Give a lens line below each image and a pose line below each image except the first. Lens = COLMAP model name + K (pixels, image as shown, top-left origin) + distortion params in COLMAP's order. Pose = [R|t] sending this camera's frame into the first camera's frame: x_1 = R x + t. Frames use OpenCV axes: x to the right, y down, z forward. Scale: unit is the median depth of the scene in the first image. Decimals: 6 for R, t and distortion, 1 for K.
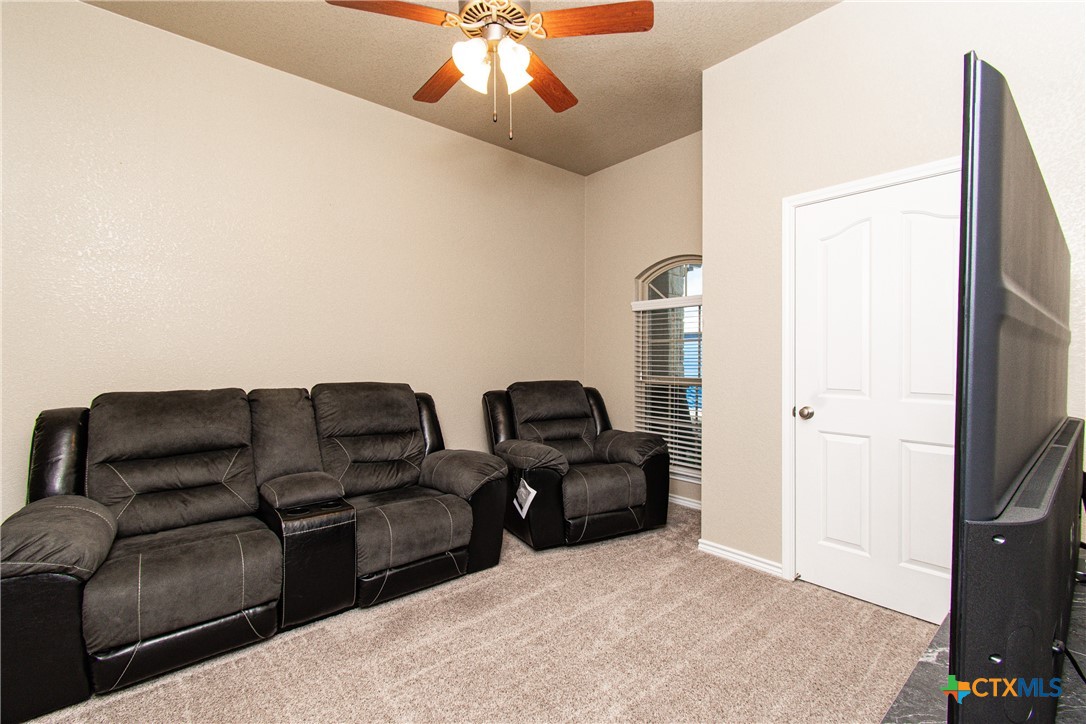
lens RADIAL K [[475.5, 0, 543.0], [0, 475.5, 362.0], [0, 0, 1]] dist [0.001135, 0.000097]
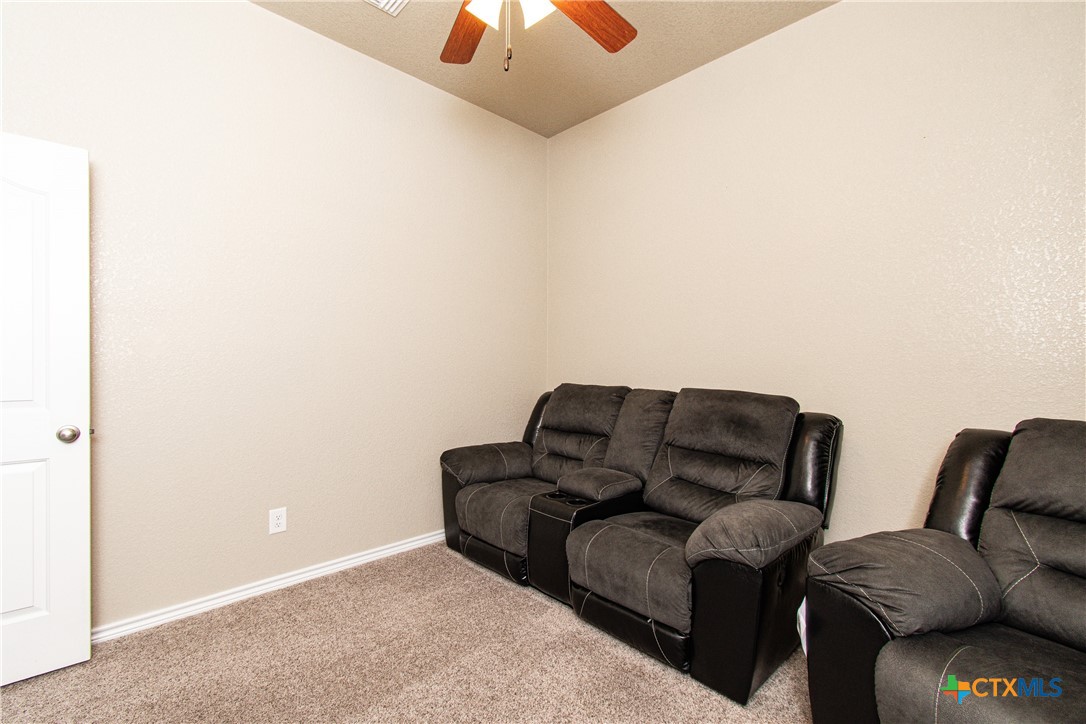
lens RADIAL K [[475.5, 0, 543.0], [0, 475.5, 362.0], [0, 0, 1]] dist [0.001135, 0.000097]
pose [[0.071389, 0.002143, -0.997446, 0.468637], [-0.022008, 0.999758, 0.000573, -0.000403], [0.997206, 0.021911, 0.071419, 0.683122]]
